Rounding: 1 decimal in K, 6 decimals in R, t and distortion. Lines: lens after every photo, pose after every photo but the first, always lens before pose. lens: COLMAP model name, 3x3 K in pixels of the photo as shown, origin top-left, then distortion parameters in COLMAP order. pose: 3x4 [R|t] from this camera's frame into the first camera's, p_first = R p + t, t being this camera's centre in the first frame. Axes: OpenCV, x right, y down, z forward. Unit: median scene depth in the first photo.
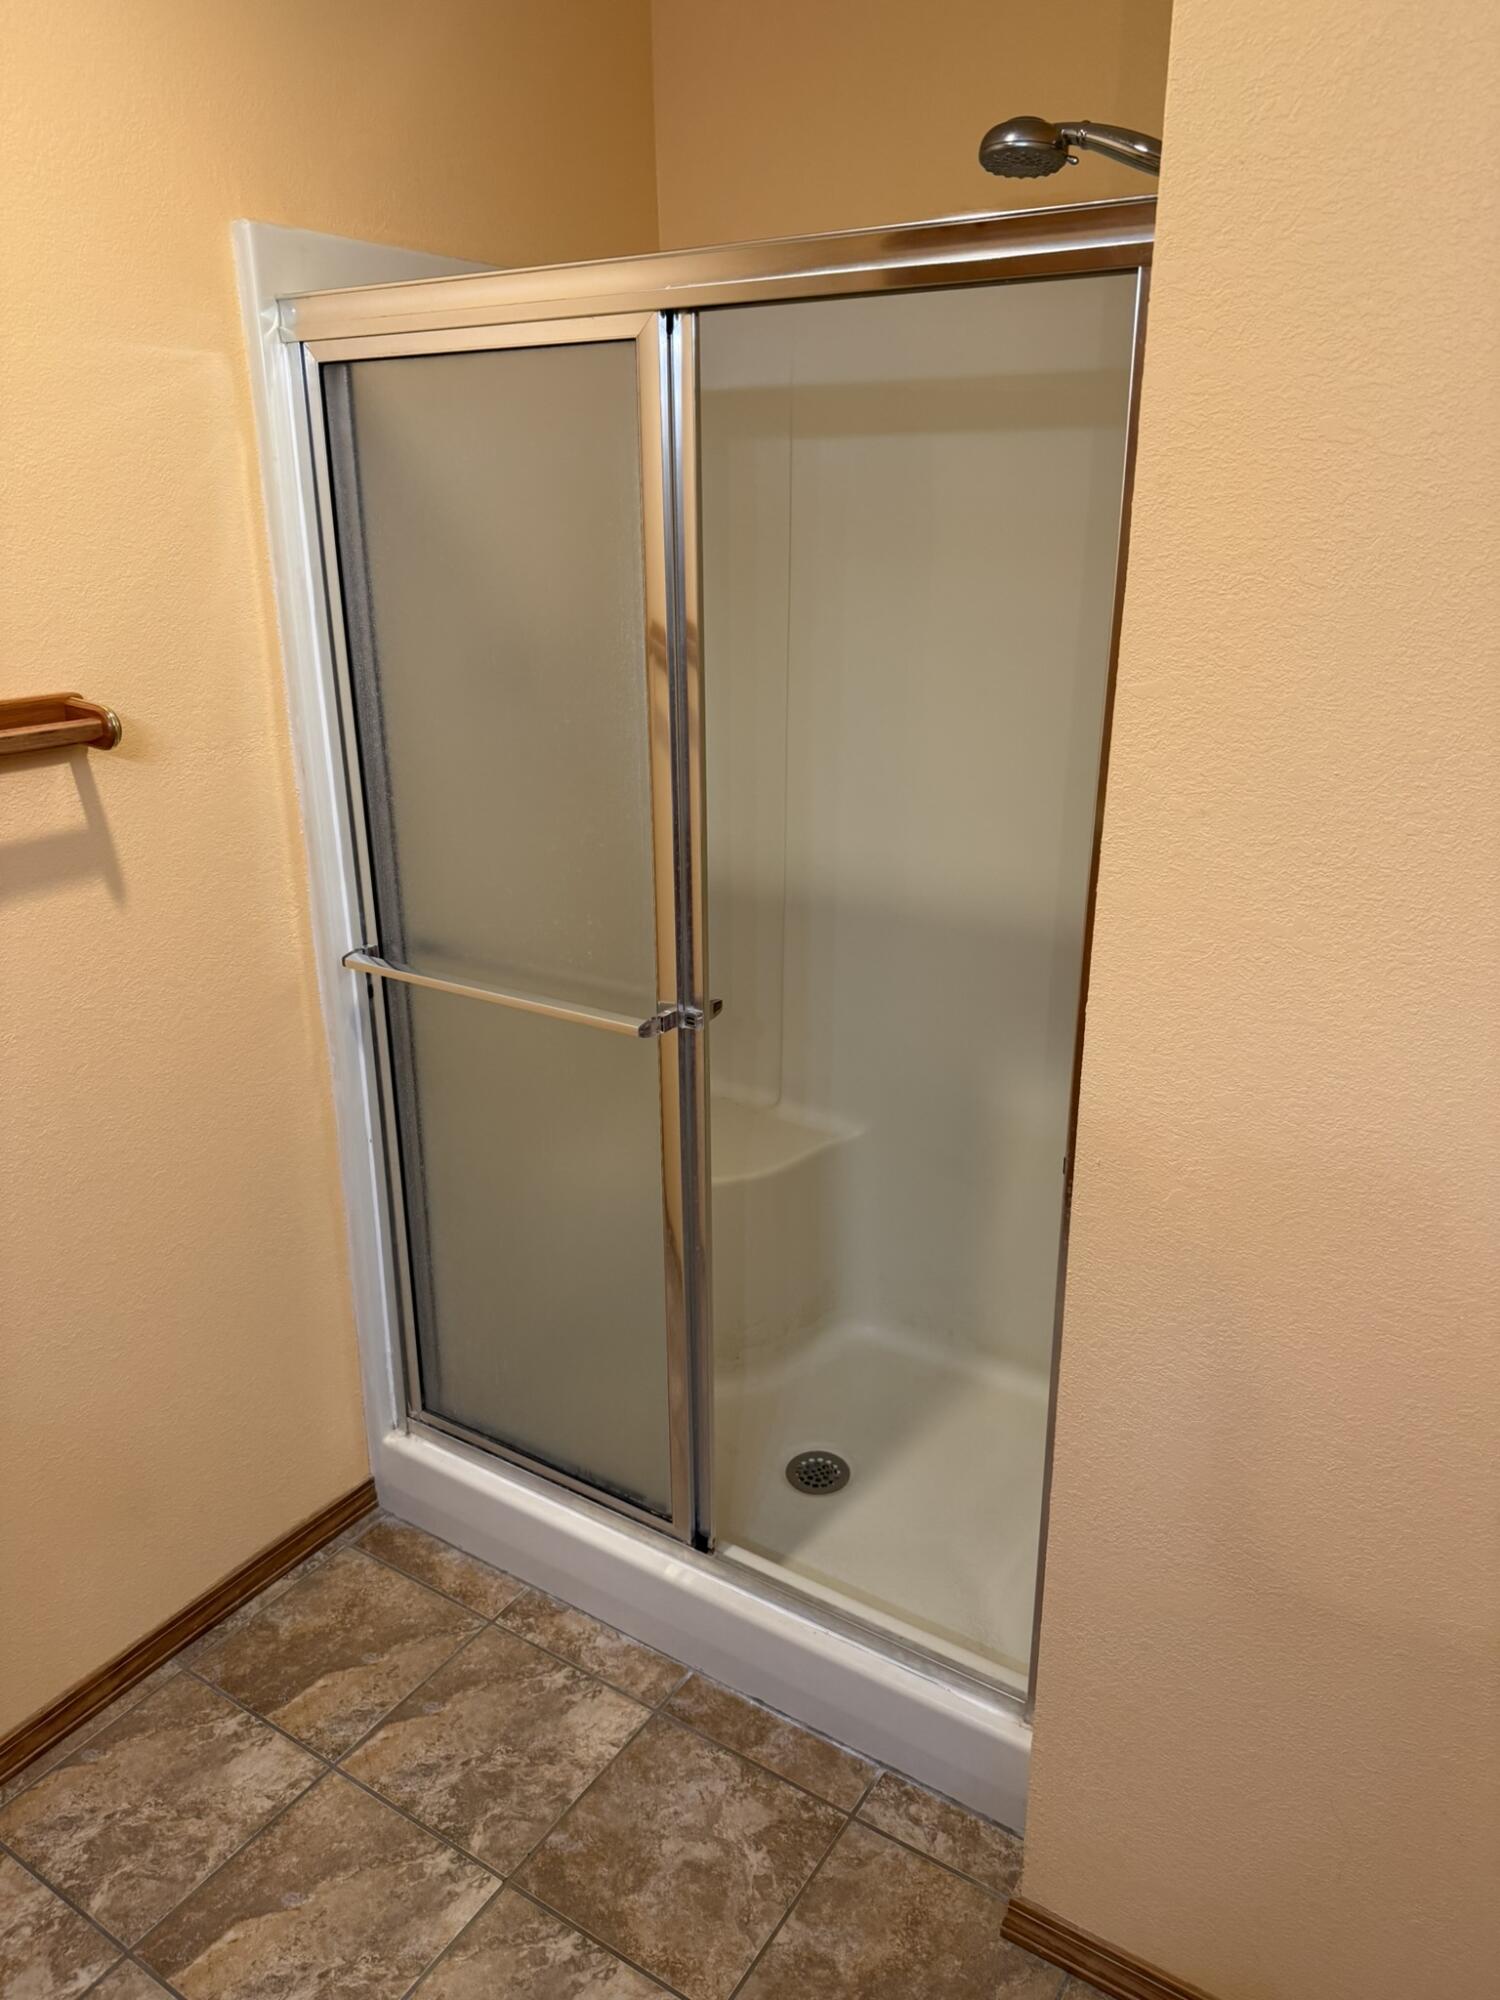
lens RADIAL K [[1410.7, 0, 739.0], [0, 1410.7, 1005.5], [0, 0, 1]] dist [0.072370, -0.090777]
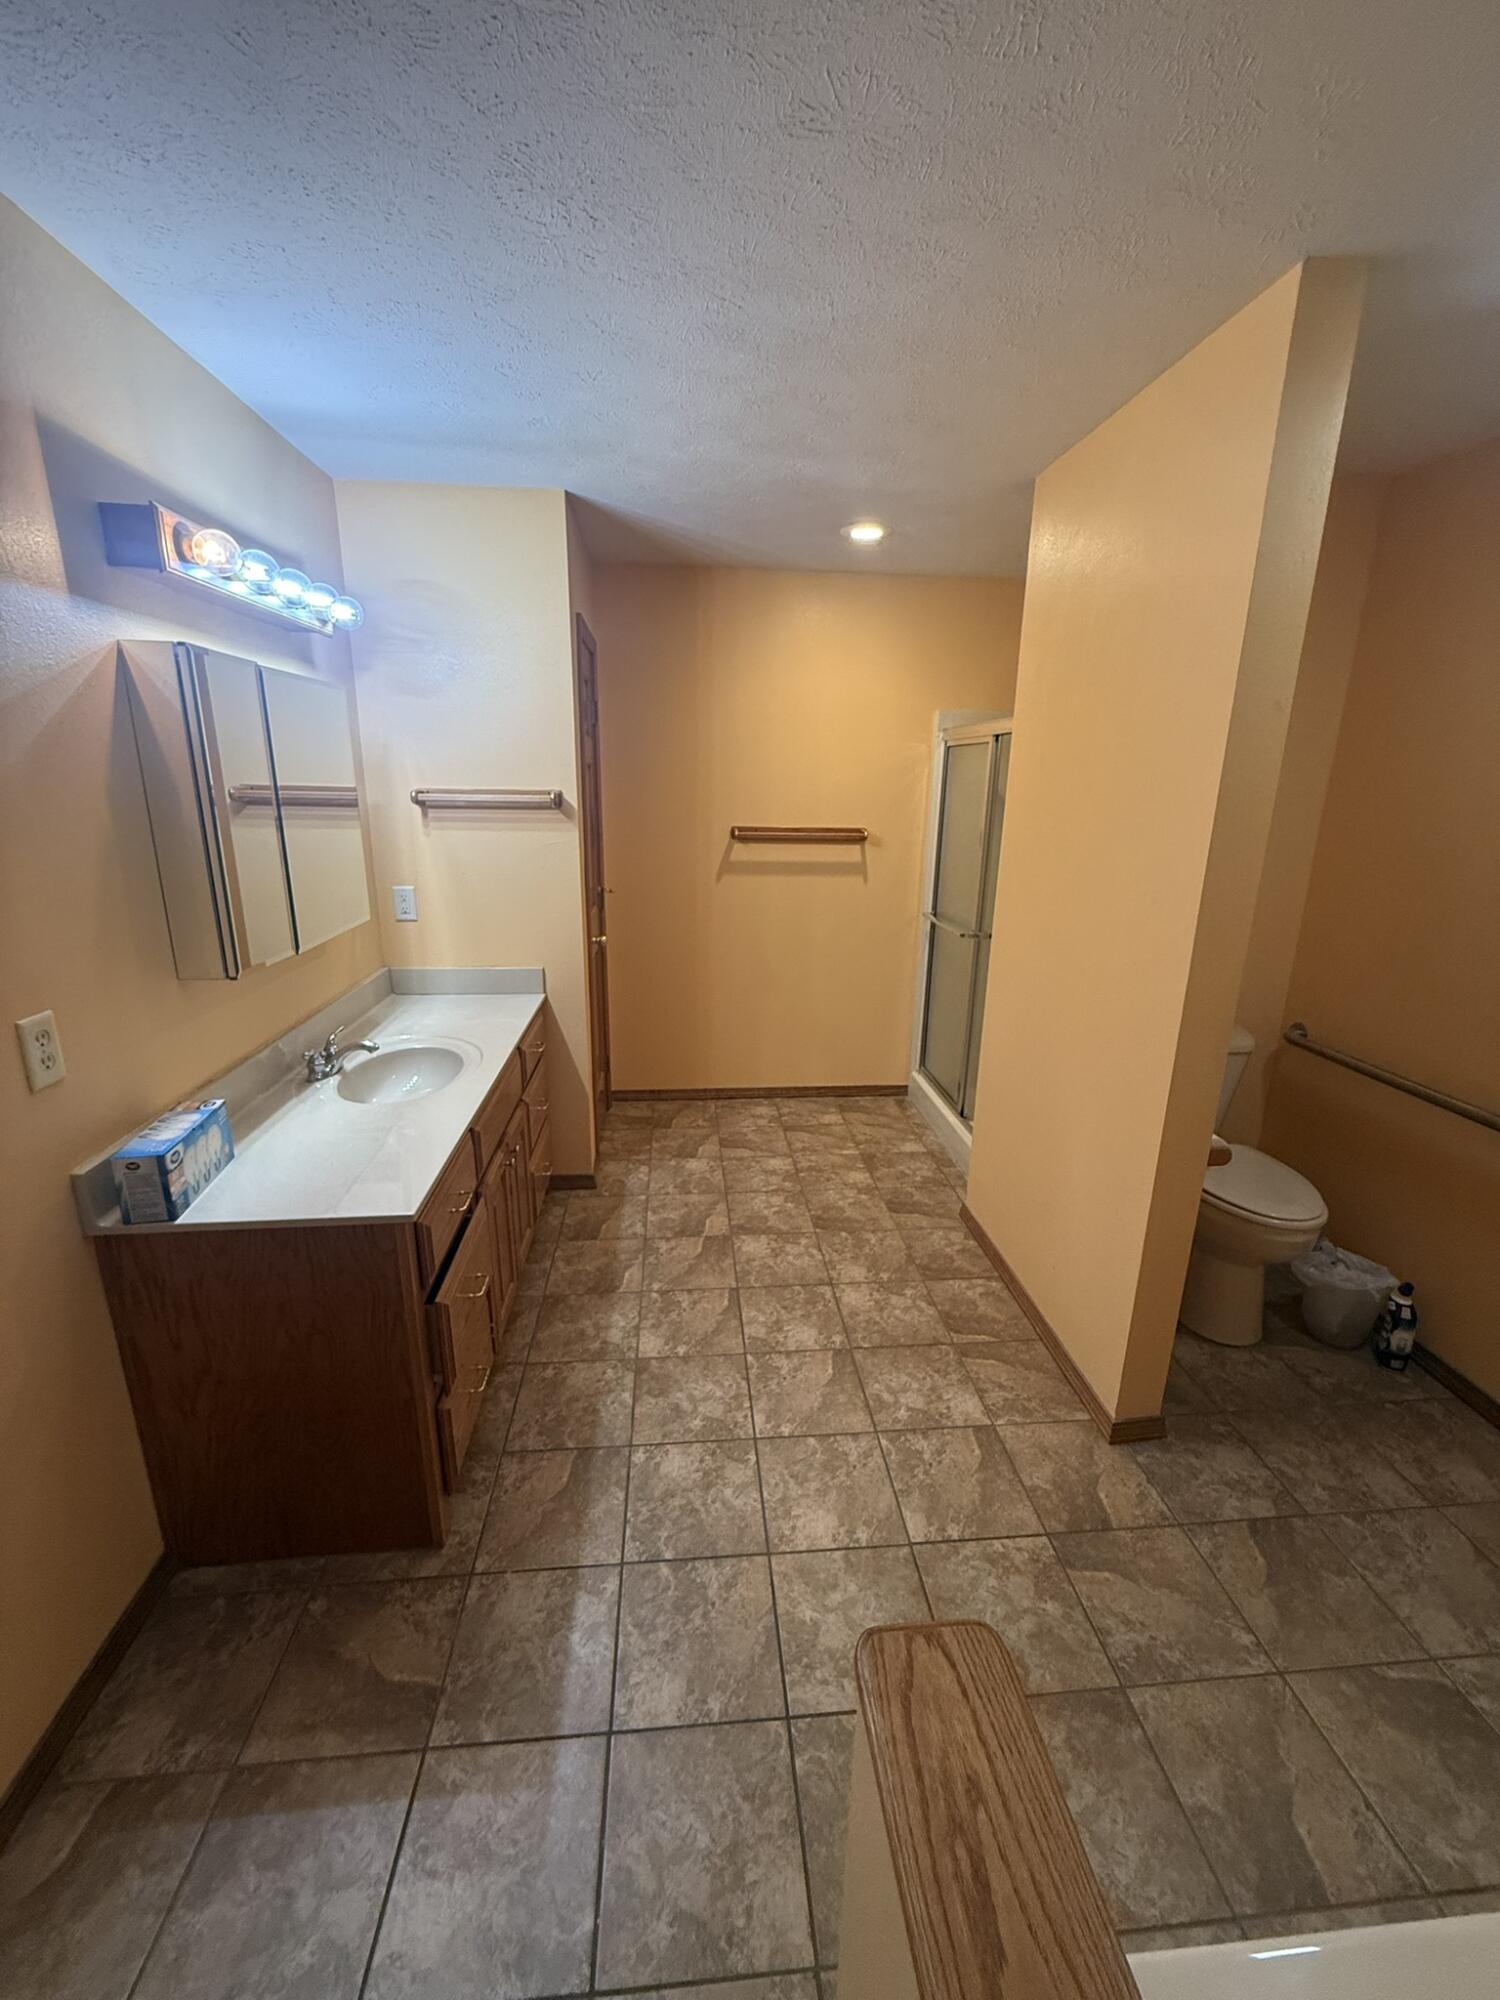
lens RADIAL K [[802.5, 0, 749.8], [0, 802.5, 995.2], [0, 0, 1]] dist [-0.000931, -0.000646]
pose [[0.624732, 0.225593, -0.747542, 0.958055], [-0.279979, 0.958415, 0.055248, 0.167754], [0.728919, 0.174781, 0.661913, -0.548697]]
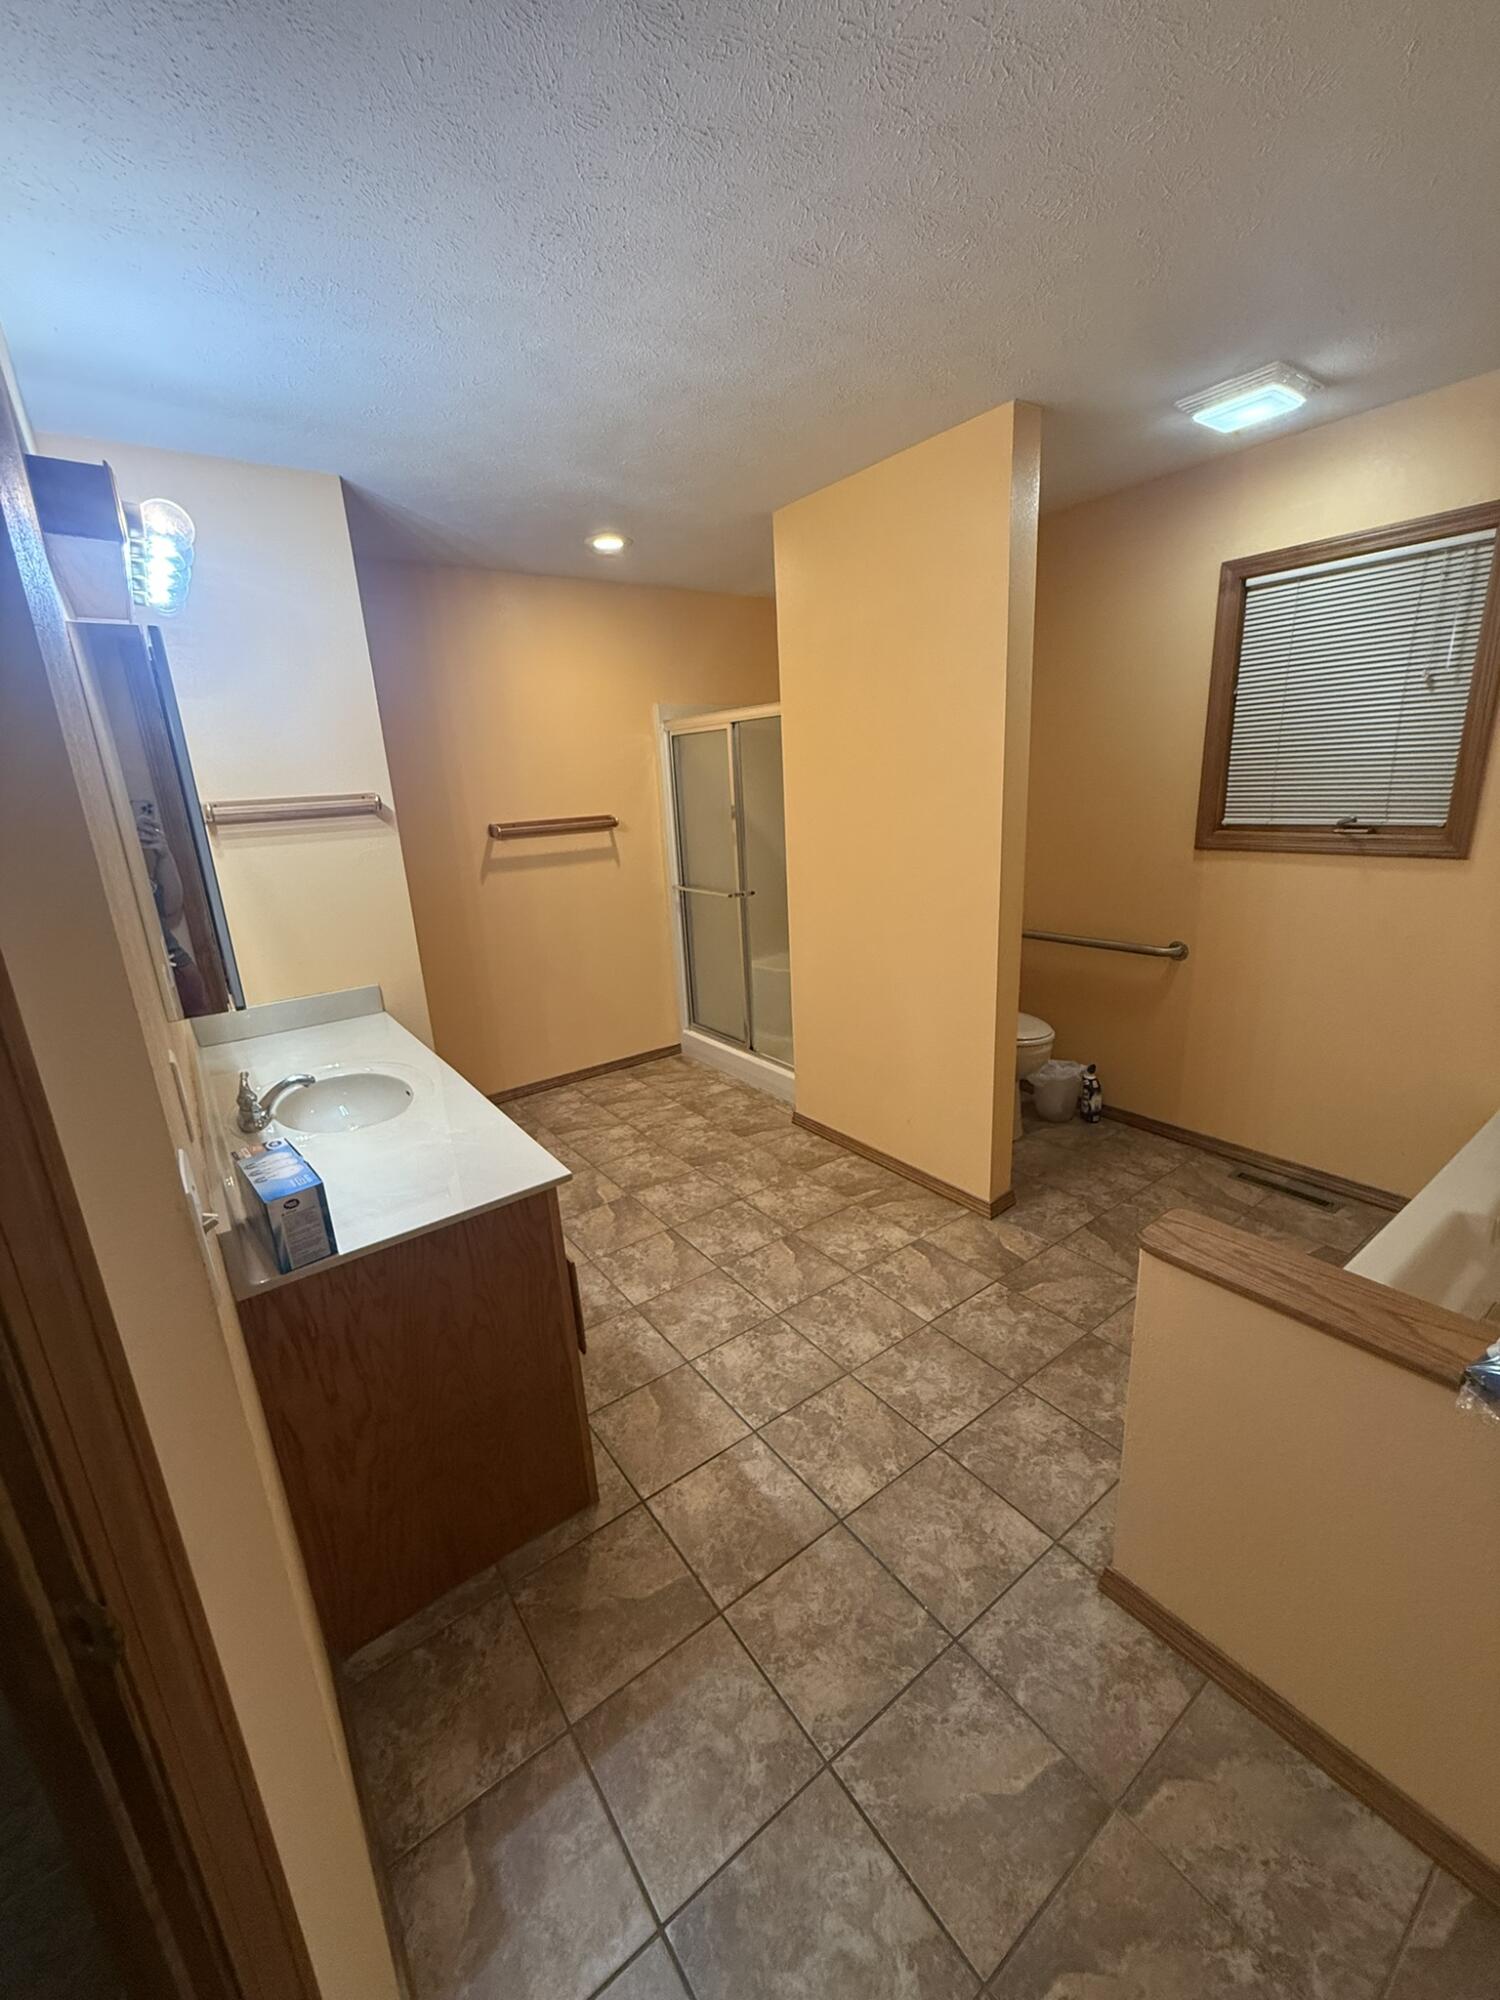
lens RADIAL K [[802.5, 0, 753.5], [0, 802.5, 994.5], [0, 0, 1]] dist [-0.000931, -0.000646]
pose [[0.938494, 0.055918, -0.340737, 0.680762], [-0.074725, 0.996306, -0.042315, 0.335660], [0.337112, 0.065174, 0.939206, -0.938053]]
